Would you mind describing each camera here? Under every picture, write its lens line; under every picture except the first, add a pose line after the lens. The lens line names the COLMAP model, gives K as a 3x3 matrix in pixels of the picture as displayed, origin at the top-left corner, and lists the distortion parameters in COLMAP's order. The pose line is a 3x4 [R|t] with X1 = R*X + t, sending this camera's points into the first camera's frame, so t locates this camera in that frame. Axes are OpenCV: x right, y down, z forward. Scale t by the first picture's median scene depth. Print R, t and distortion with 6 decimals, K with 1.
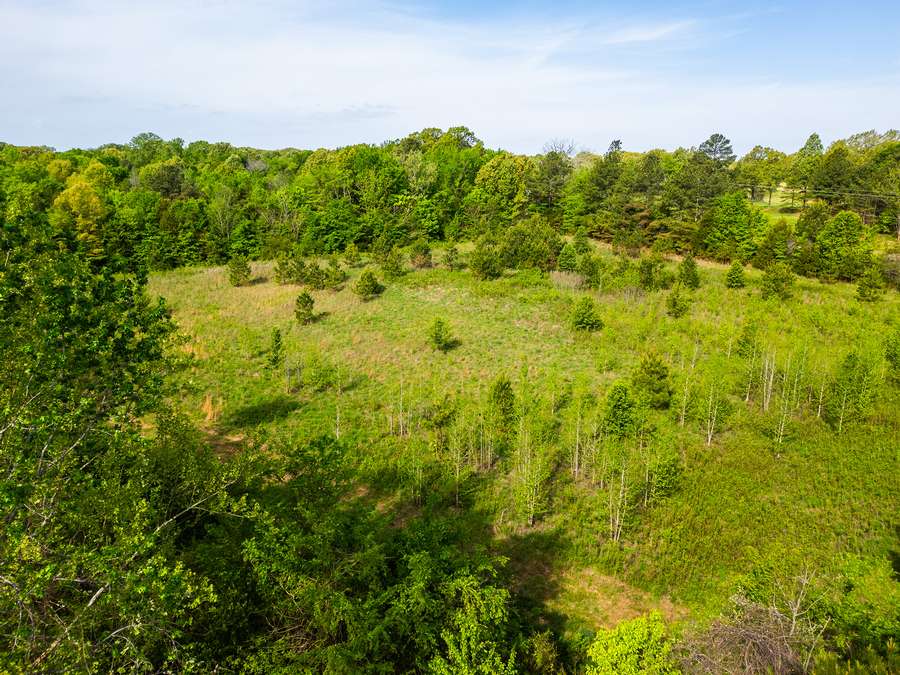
lens RADIAL K [[641.1, 0, 430.8], [0, 641.1, 339.8], [0, 0, 1]] dist [0.034146, -0.024901]
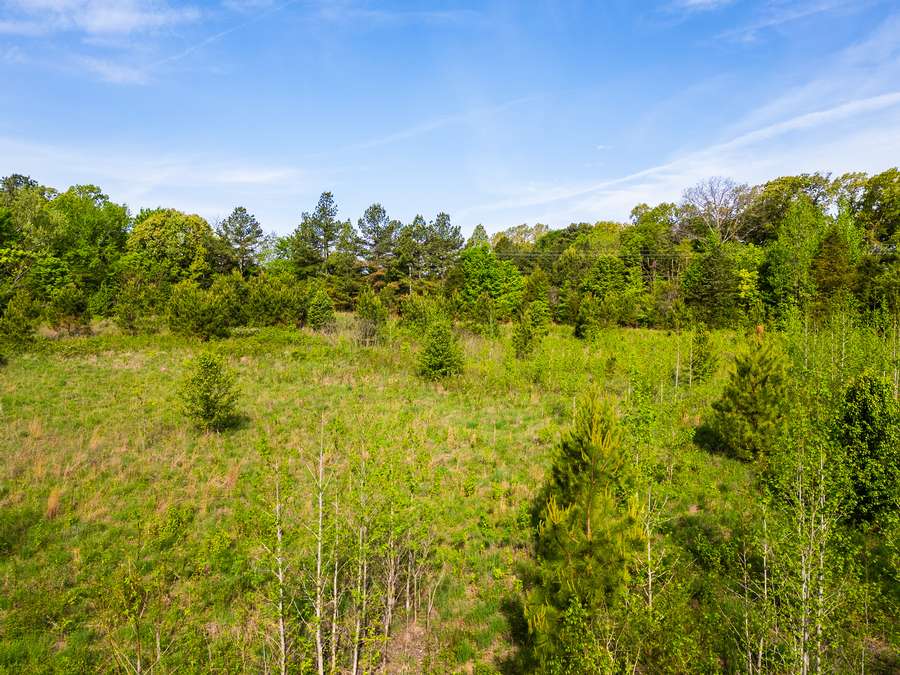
lens RADIAL K [[641.1, 0, 448.3], [0, 641.1, 341.0], [0, 0, 1]] dist [0.034146, -0.024901]
pose [[0.824306, -0.030474, 0.565324, -0.051488], [0.142248, 0.977665, -0.154712, 0.023529], [-0.547983, 0.207946, 0.810230, 0.275265]]
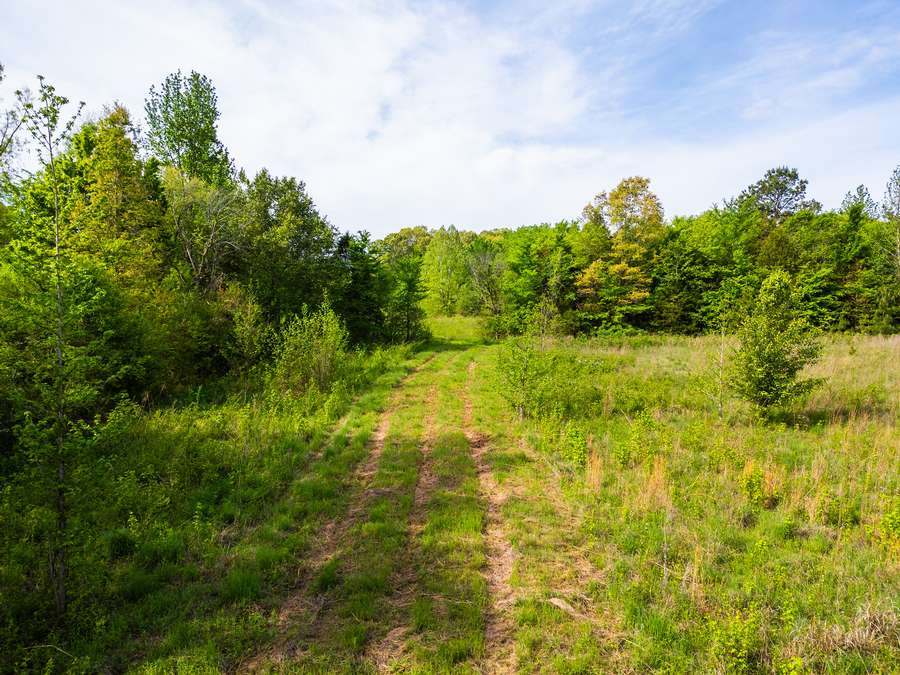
lens RADIAL K [[641.1, 0, 482.8], [0, 641.1, 372.8], [0, 0, 1]] dist [0.034146, -0.024901]
pose [[0.770663, 0.098578, -0.629572, -0.253636], [-0.192842, 0.977716, -0.082969, -0.005954], [0.607363, 0.185349, 0.772499, 0.483976]]
